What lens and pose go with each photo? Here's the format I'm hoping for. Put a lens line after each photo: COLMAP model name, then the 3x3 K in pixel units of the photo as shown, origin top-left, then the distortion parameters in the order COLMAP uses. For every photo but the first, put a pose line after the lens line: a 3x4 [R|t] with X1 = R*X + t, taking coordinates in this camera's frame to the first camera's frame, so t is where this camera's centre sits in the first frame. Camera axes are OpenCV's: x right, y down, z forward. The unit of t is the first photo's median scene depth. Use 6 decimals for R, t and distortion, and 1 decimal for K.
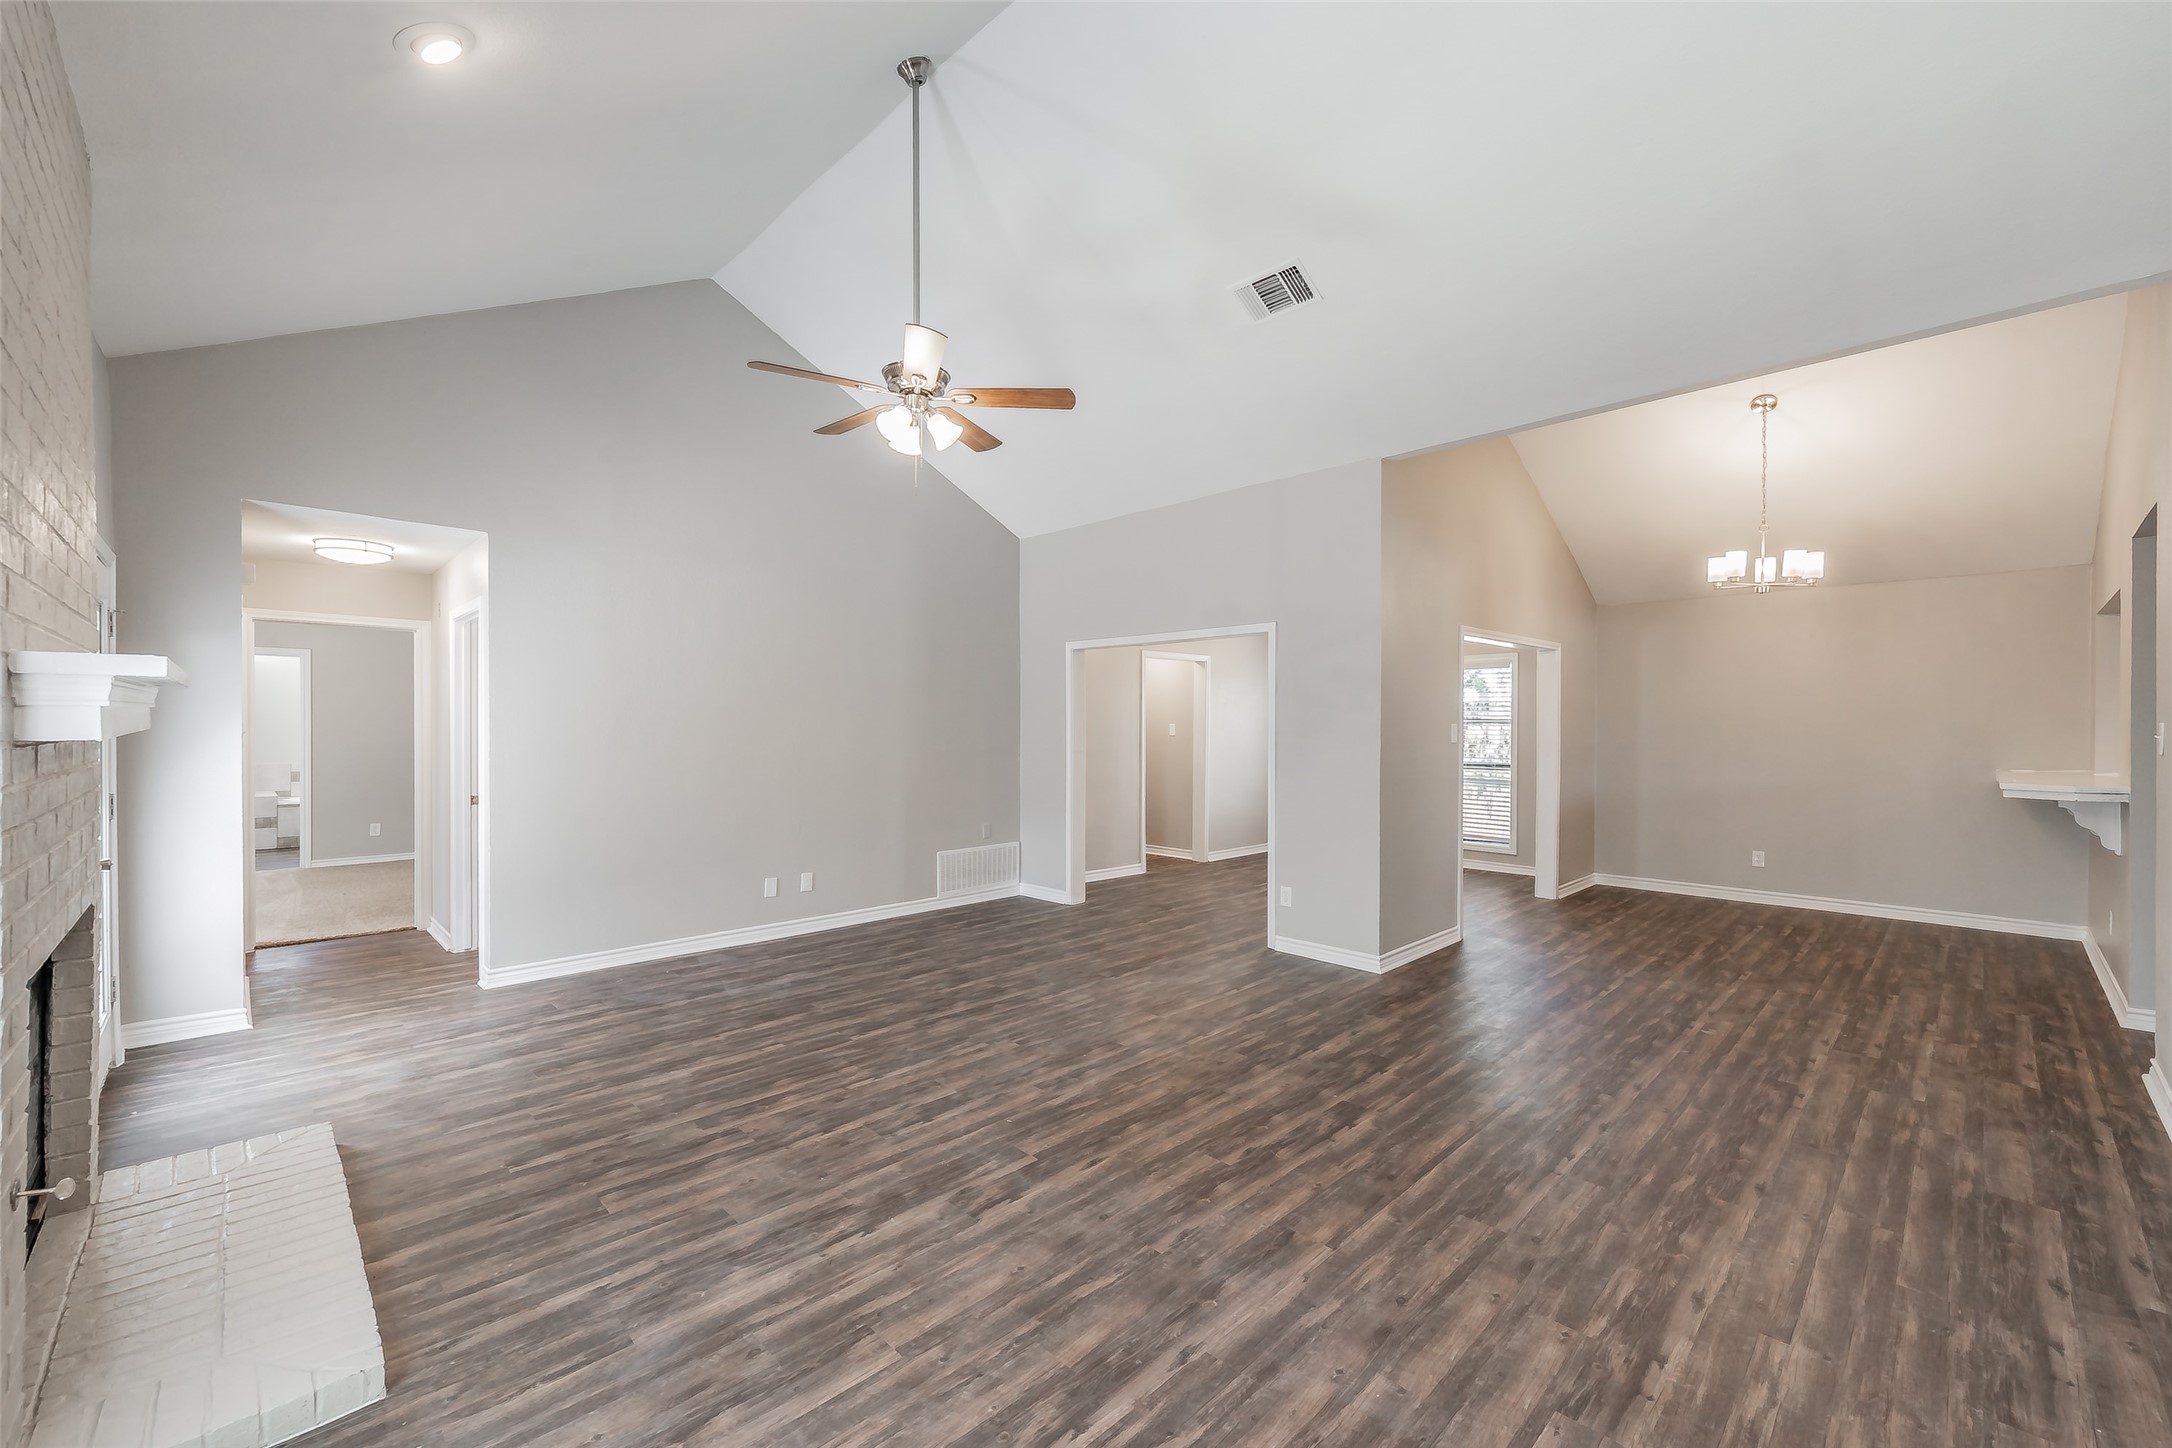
lens RADIAL K [[879.6, 0, 1086.0], [0, 879.6, 724.0], [0, 0, 1]] dist [0.000334, 0.000000]
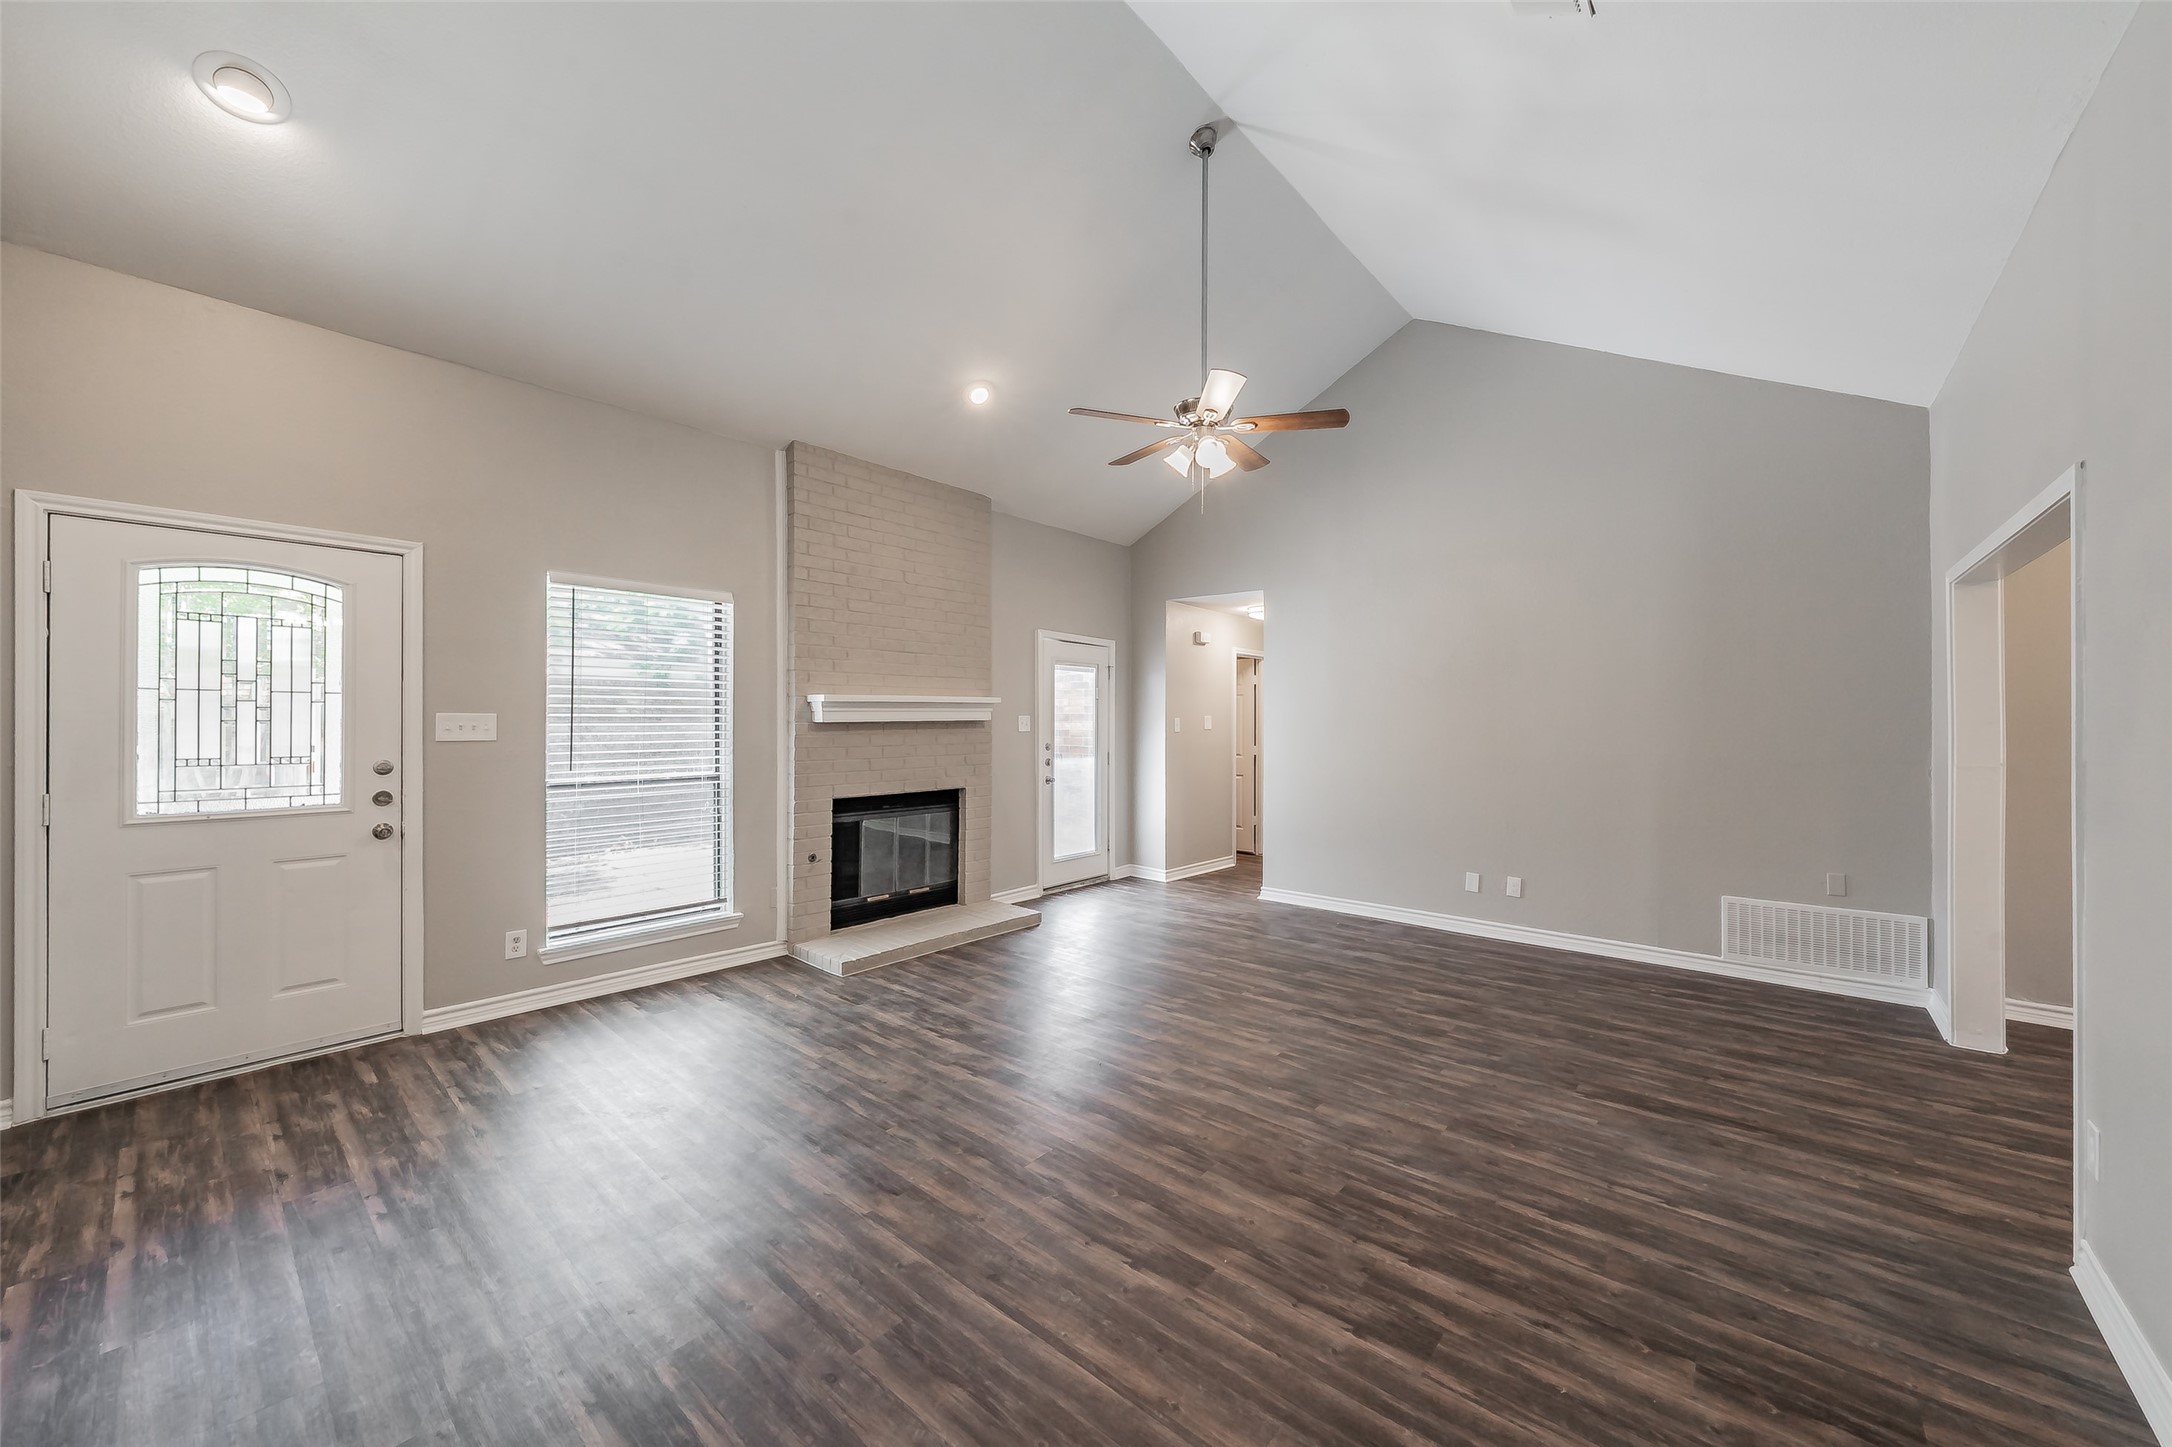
lens RADIAL K [[794.5, 0, 1070.0], [0, 794.5, 726.1], [0, 0, 1]] dist [-0.002047, -0.000288]
pose [[0.077265, 0.005584, -0.996995, 0.749942], [-0.004743, 0.999975, 0.005233, 0.010334], [0.996999, 0.004324, 0.077290, 0.713496]]
